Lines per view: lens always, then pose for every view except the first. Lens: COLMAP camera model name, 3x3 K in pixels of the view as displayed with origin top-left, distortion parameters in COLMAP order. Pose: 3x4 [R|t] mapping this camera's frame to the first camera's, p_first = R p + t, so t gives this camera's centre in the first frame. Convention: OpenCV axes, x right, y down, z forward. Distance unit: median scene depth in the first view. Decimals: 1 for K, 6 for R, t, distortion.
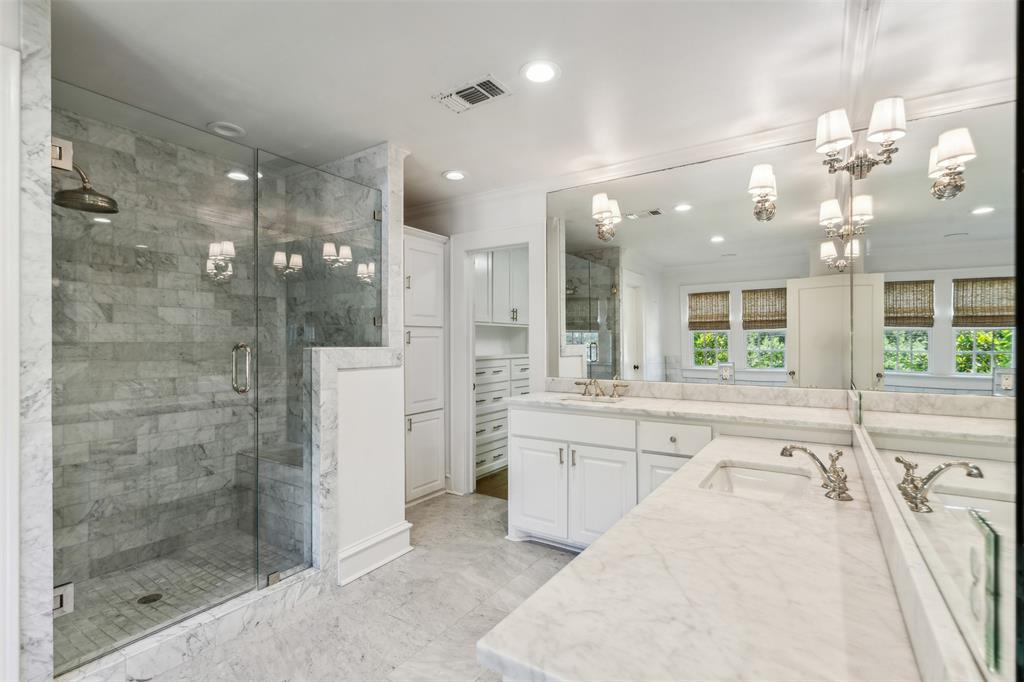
lens RADIAL K [[484.7, 0, 503.8], [0, 484.7, 349.3], [0, 0, 1]] dist [-0.009283, 0.003758]
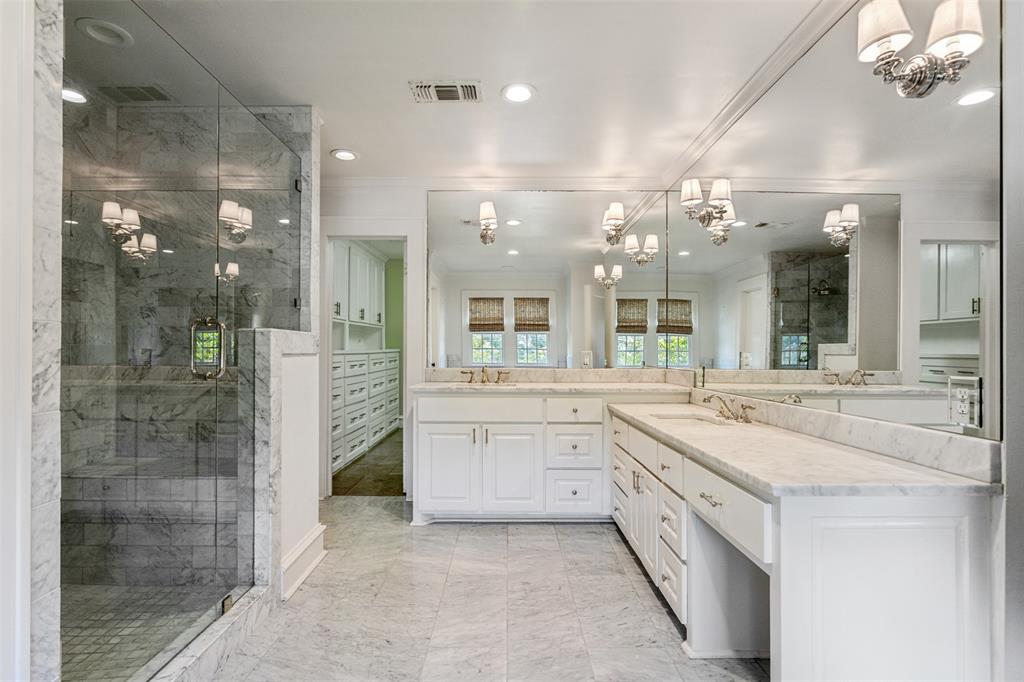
lens RADIAL K [[484.7, 0, 532.0], [0, 484.7, 352.4], [0, 0, 1]] dist [-0.009283, 0.003758]
pose [[0.831932, 0.000804, 0.554878, -0.364734], [0.000197, 0.999998, -0.001743, 0.032193], [-0.554878, 0.001559, 0.831930, 0.014706]]
